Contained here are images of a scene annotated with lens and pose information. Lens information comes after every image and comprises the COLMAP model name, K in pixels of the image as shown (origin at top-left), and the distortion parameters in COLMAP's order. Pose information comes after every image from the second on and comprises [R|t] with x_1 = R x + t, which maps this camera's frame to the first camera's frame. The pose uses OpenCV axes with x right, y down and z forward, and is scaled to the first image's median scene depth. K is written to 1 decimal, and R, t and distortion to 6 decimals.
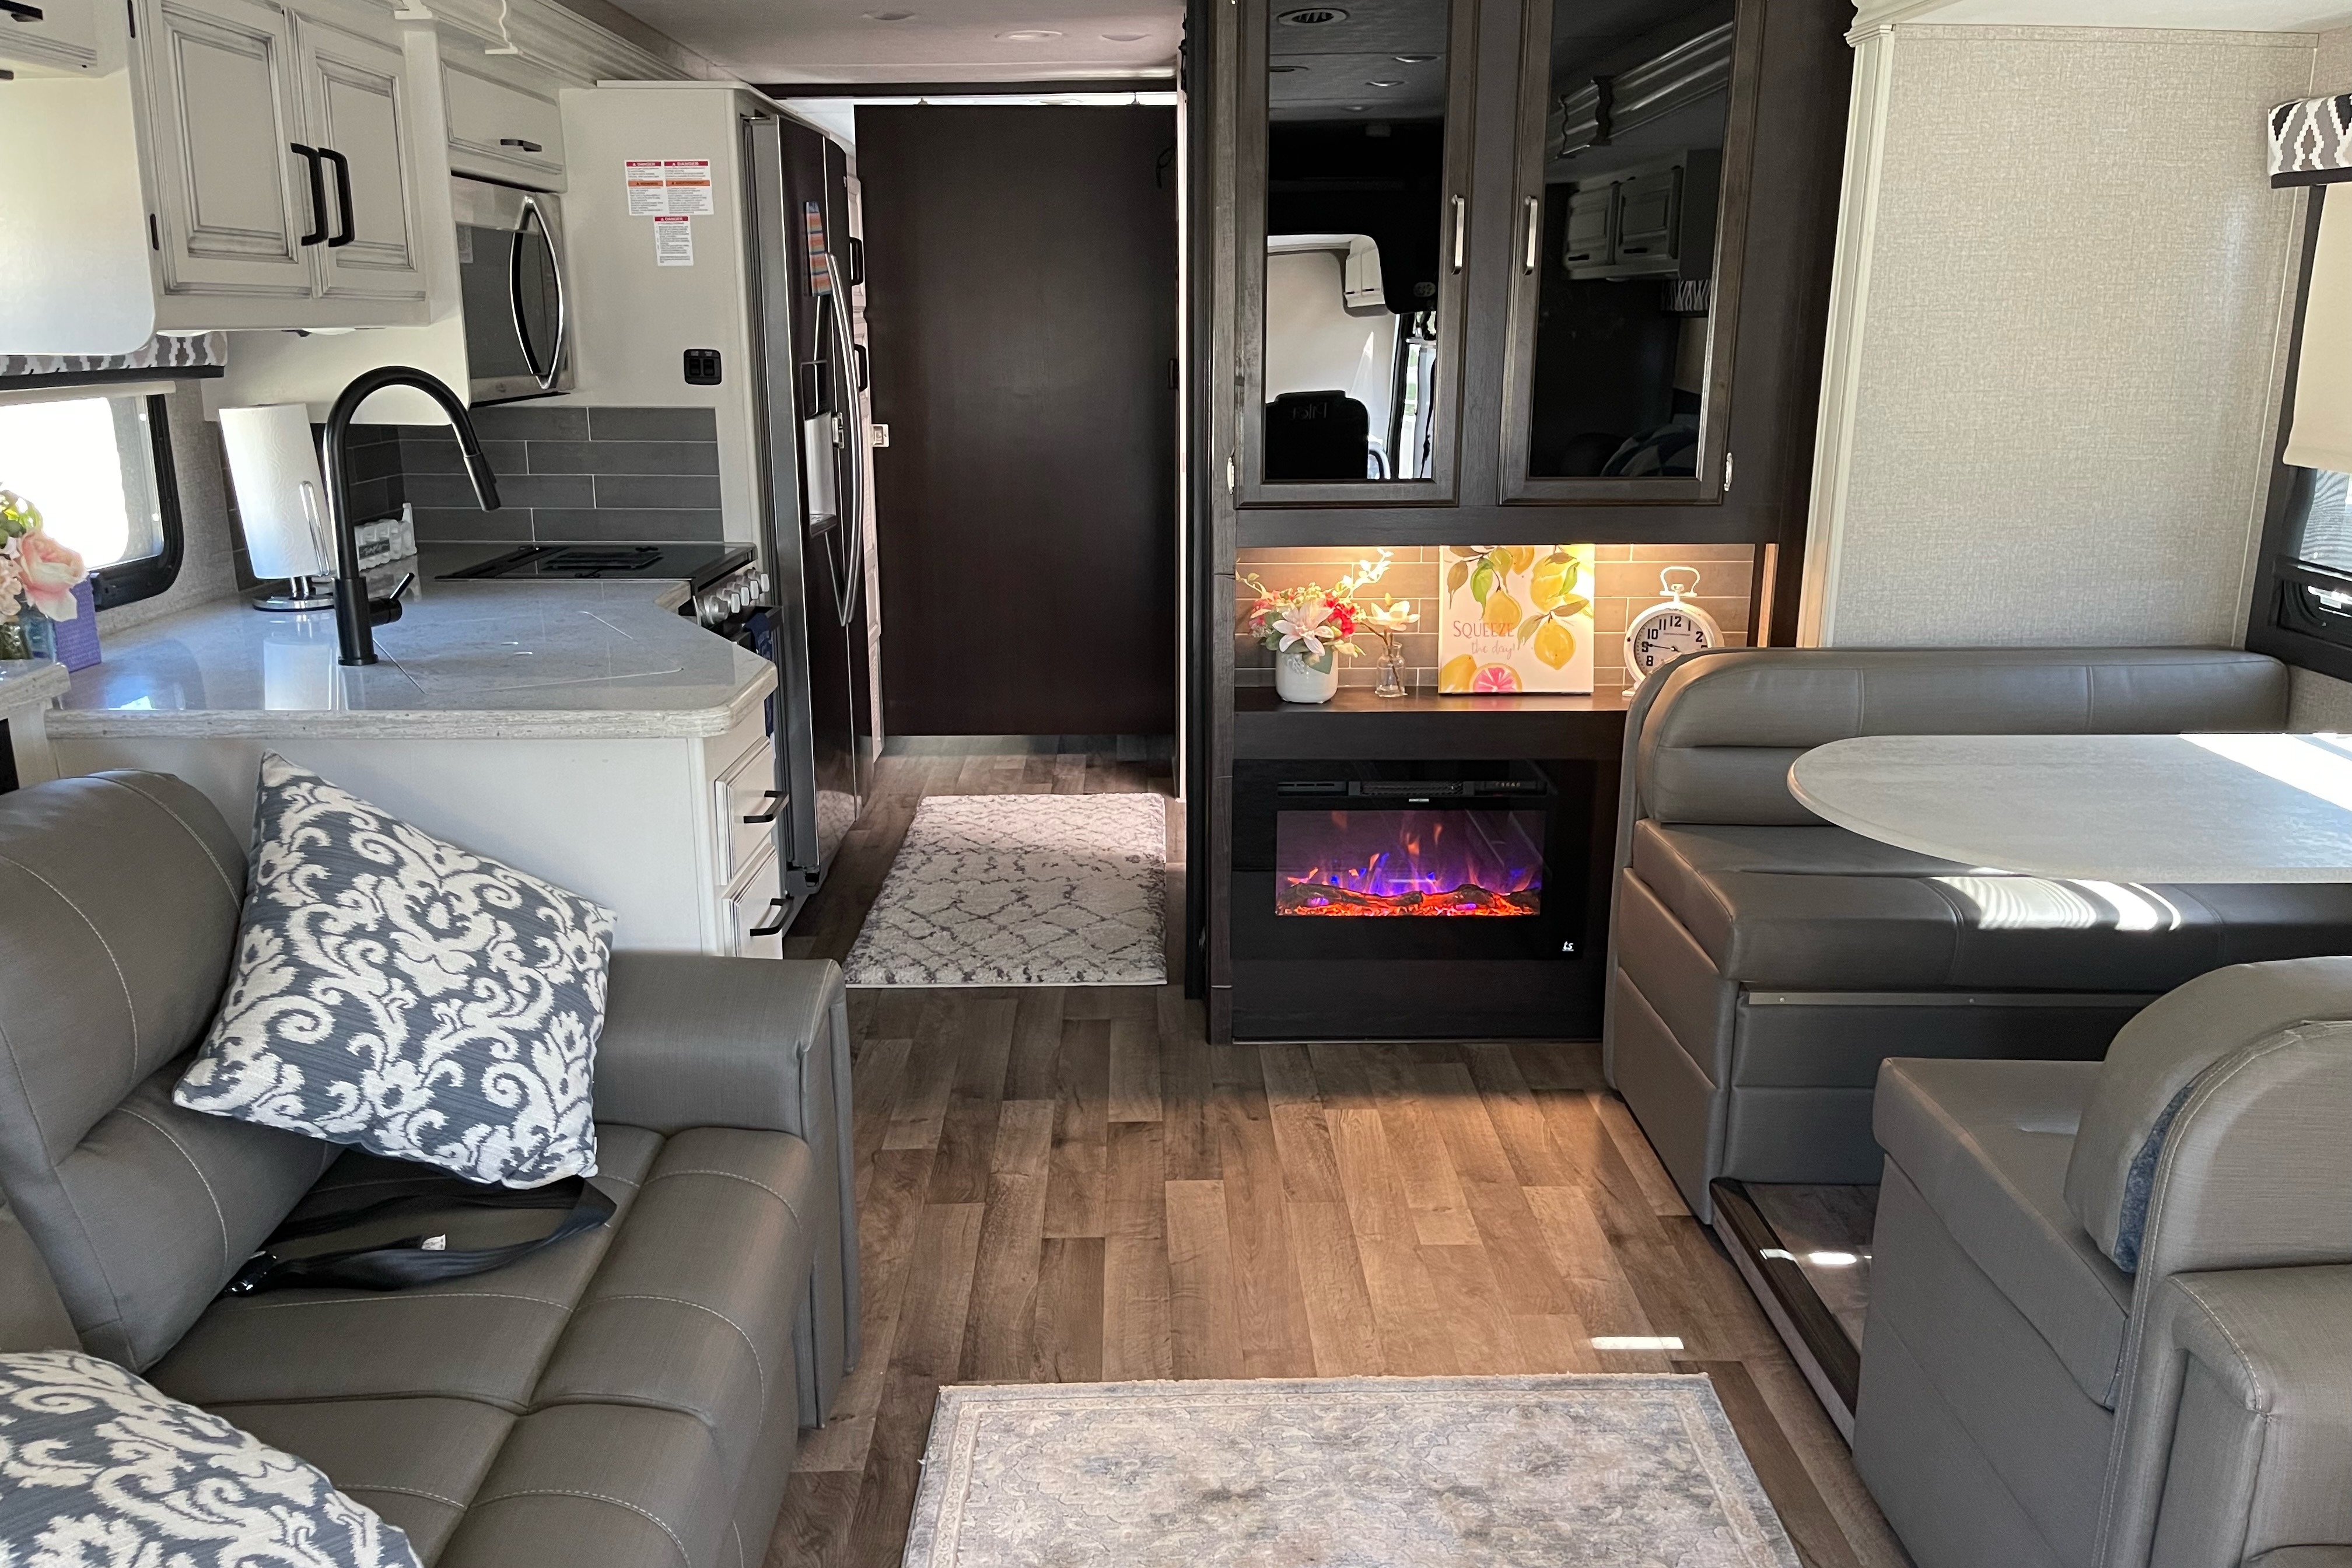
lens RADIAL K [[1788.5, 0, 1161.7], [0, 1788.5, 788.5], [0, 0, 1]] dist [0.076877, -0.095267]
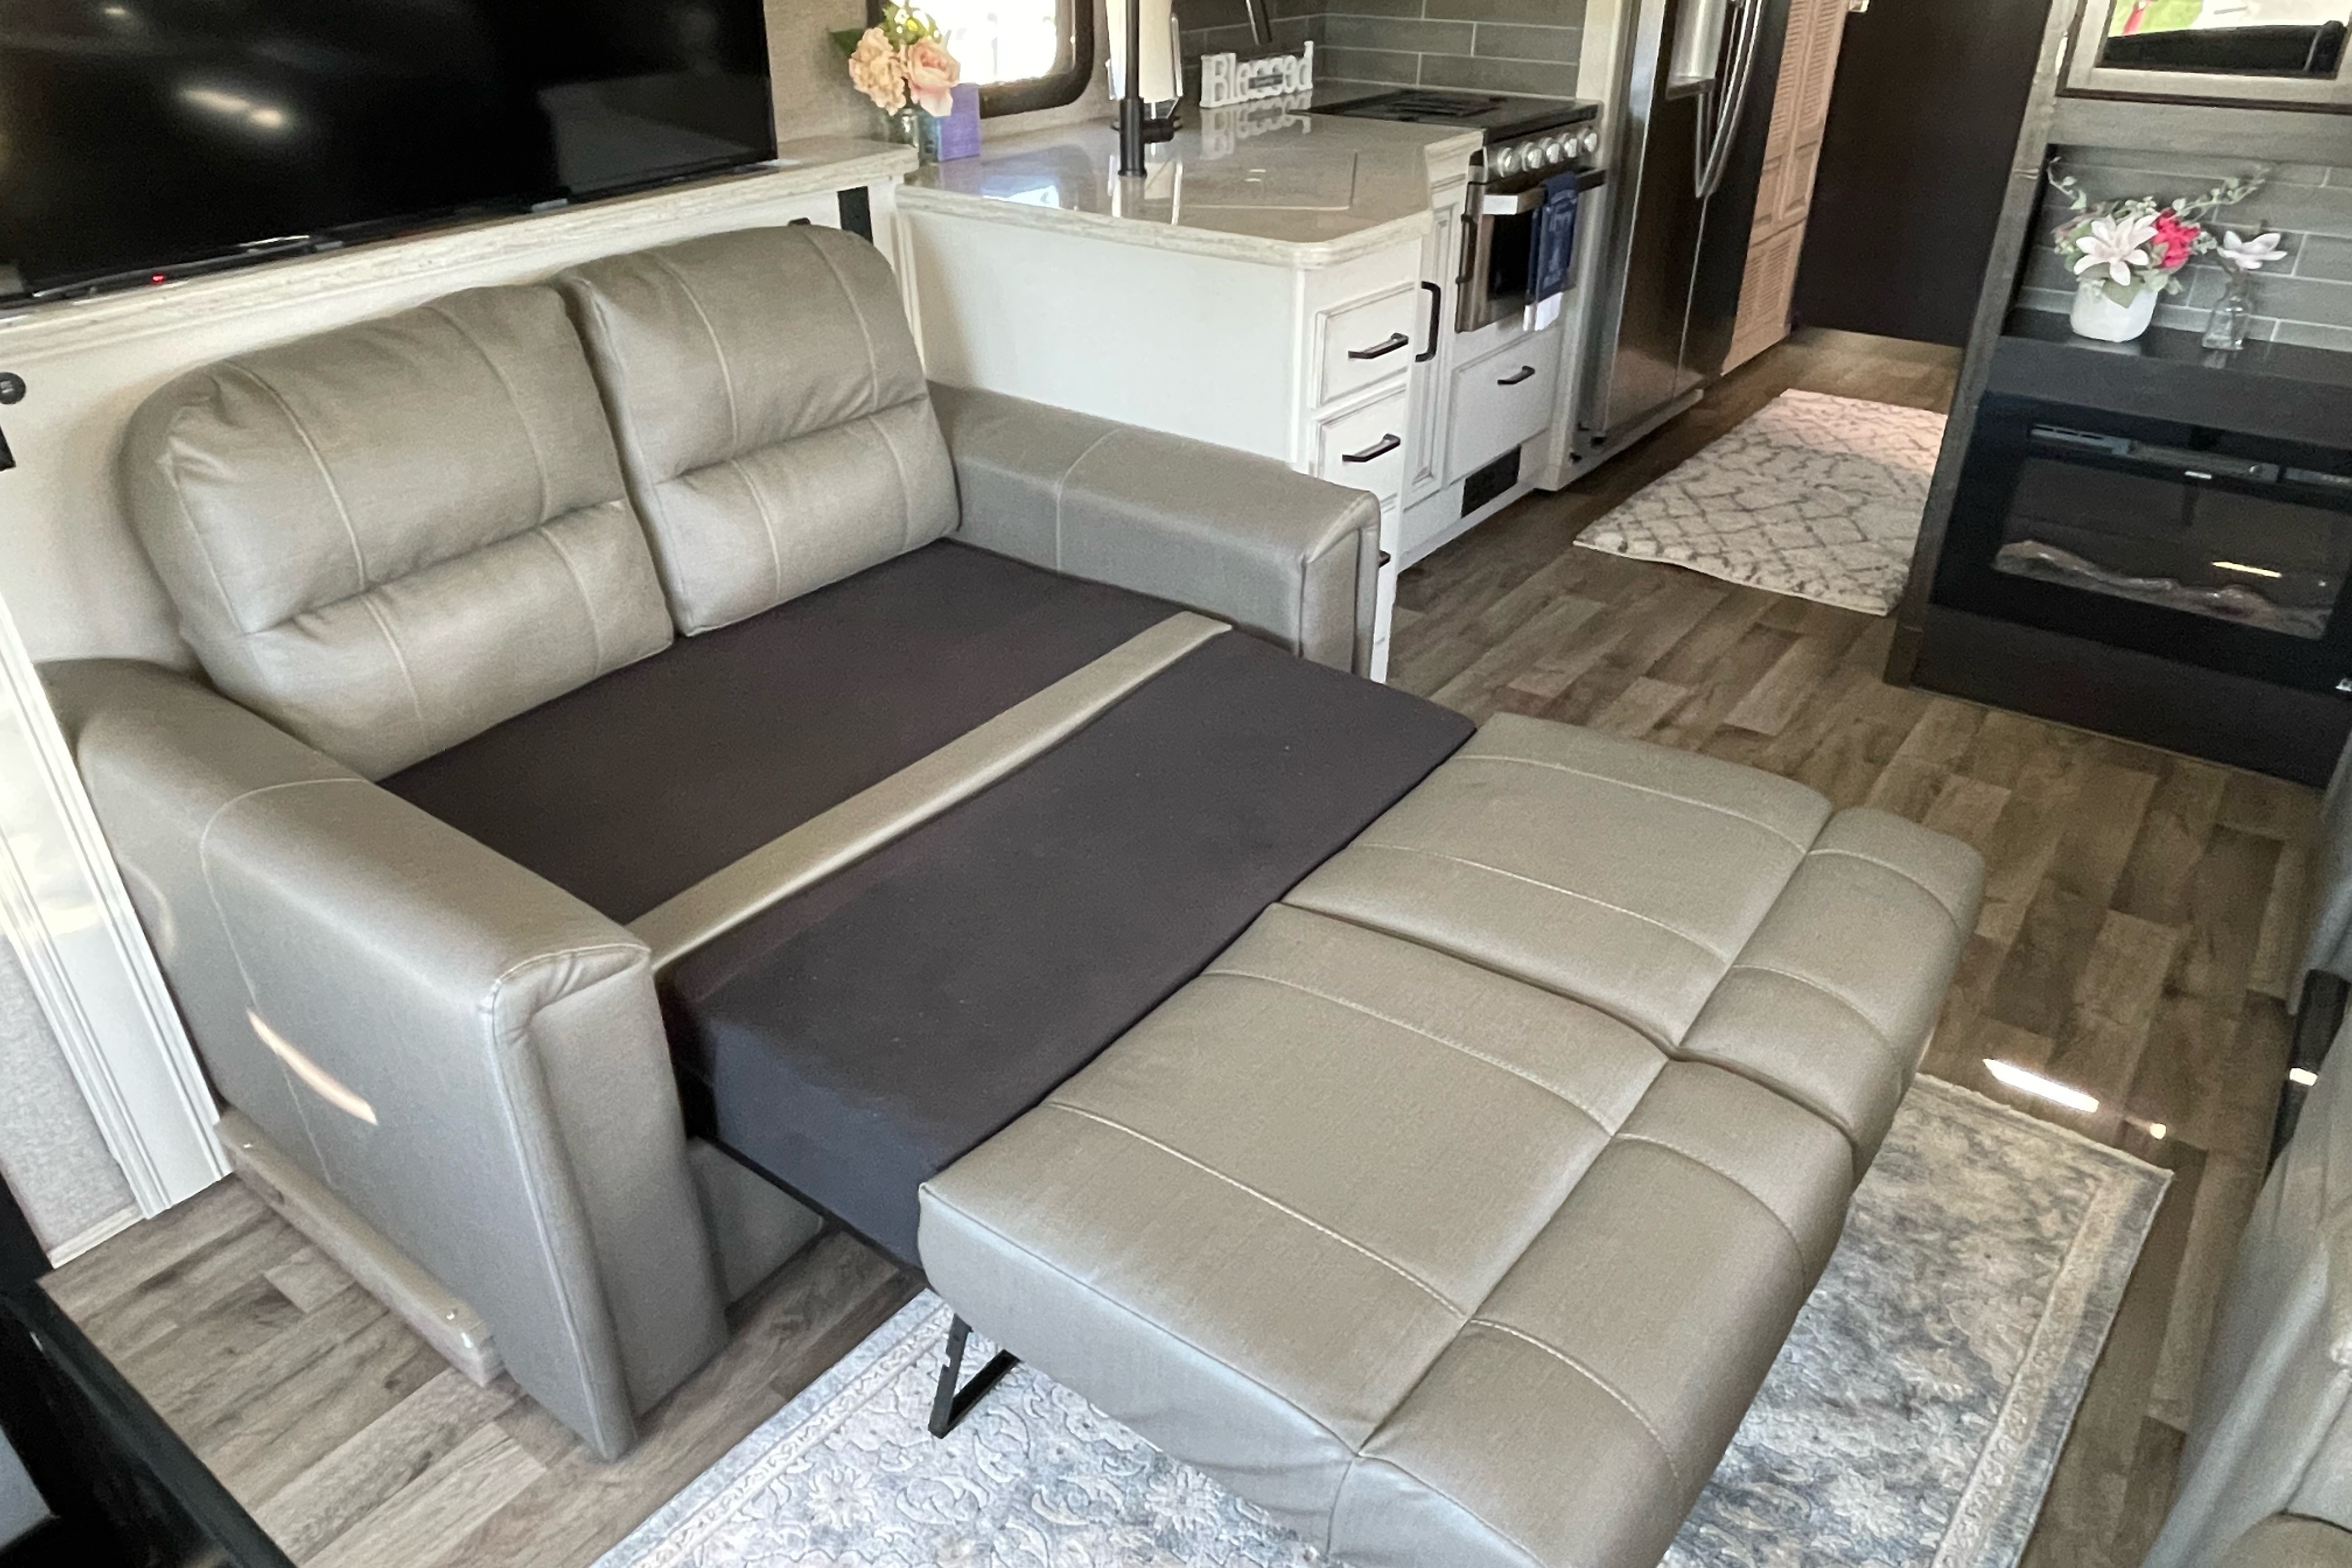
lens RADIAL K [[1590.2, 0, 1161.6], [0, 1590.2, 800.7], [0, 0, 1]] dist [0.012255, -0.021562]
pose [[0.789937, 0.308413, -0.529982, 0.231847], [-0.153425, 0.936225, 0.316138, -0.013894], [0.593683, -0.168416, 0.786877, 0.079474]]
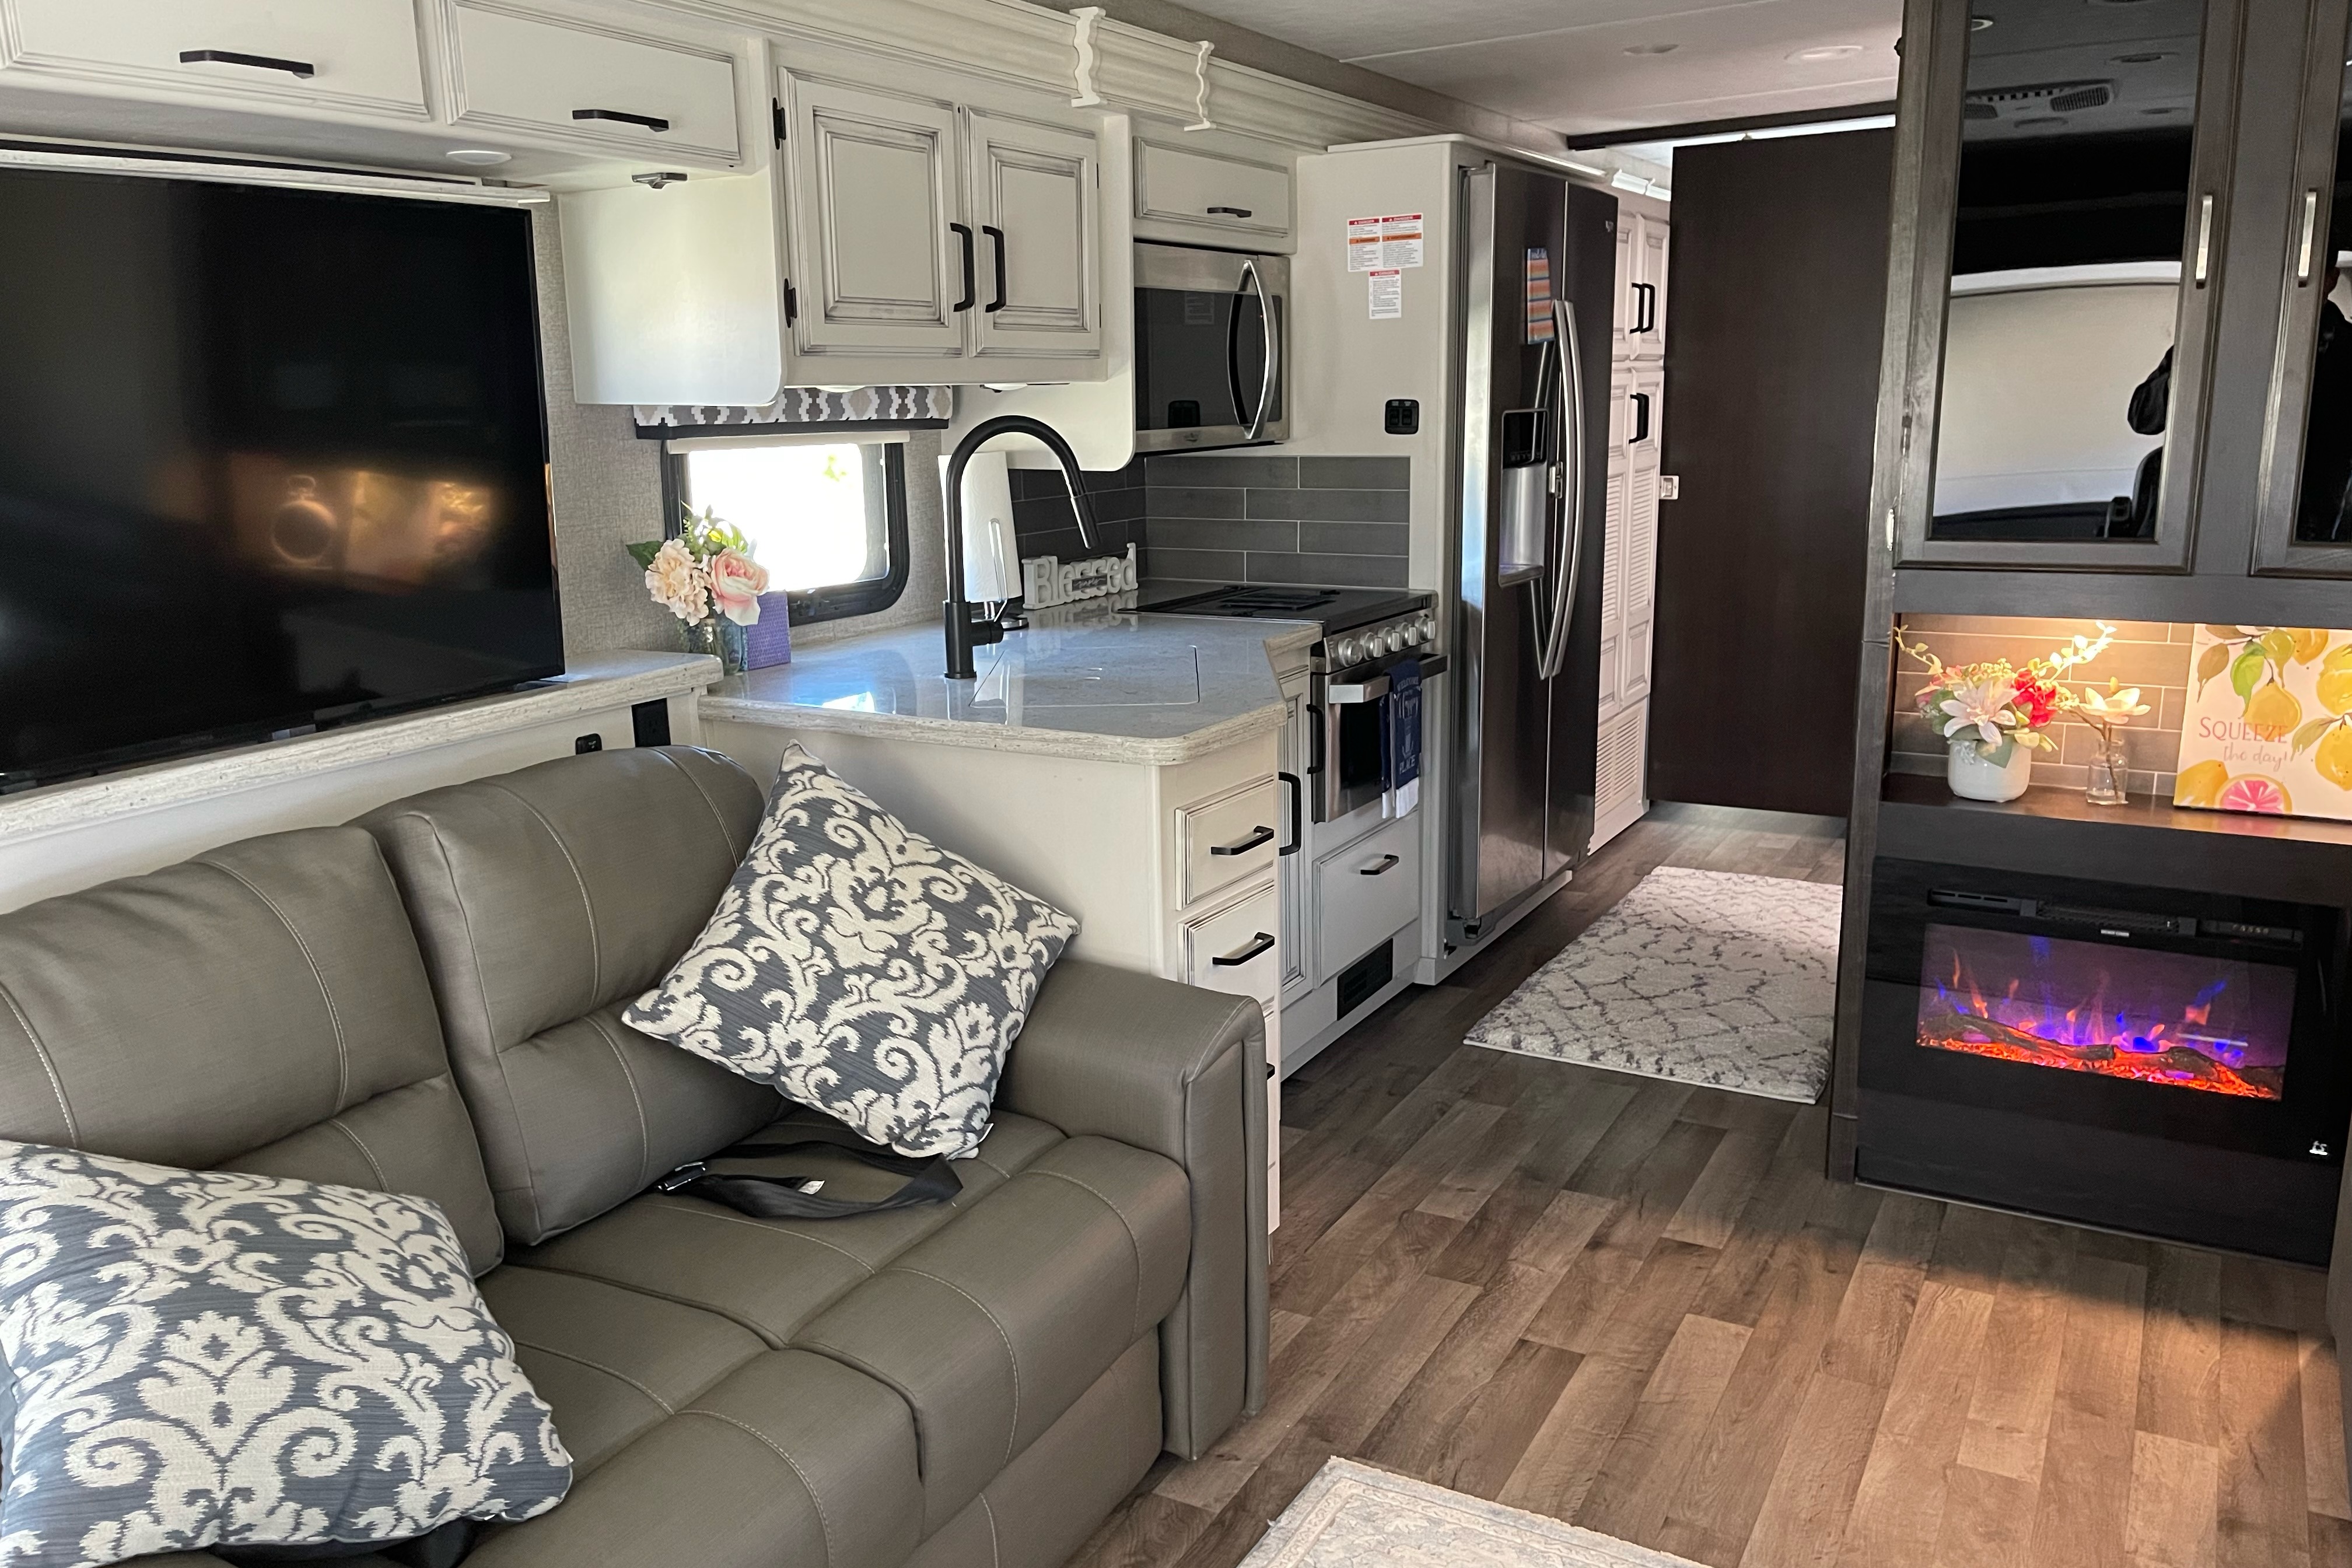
lens RADIAL K [[1788.5, 0, 1183.1], [0, 1788.5, 801.5], [0, 0, 1]] dist [0.076877, -0.095267]
pose [[0.861177, 0.099549, -0.498463, 0.208695], [-0.111617, 0.993735, 0.005625, -0.011426], [0.495900, 0.050793, 0.866893, 0.083883]]
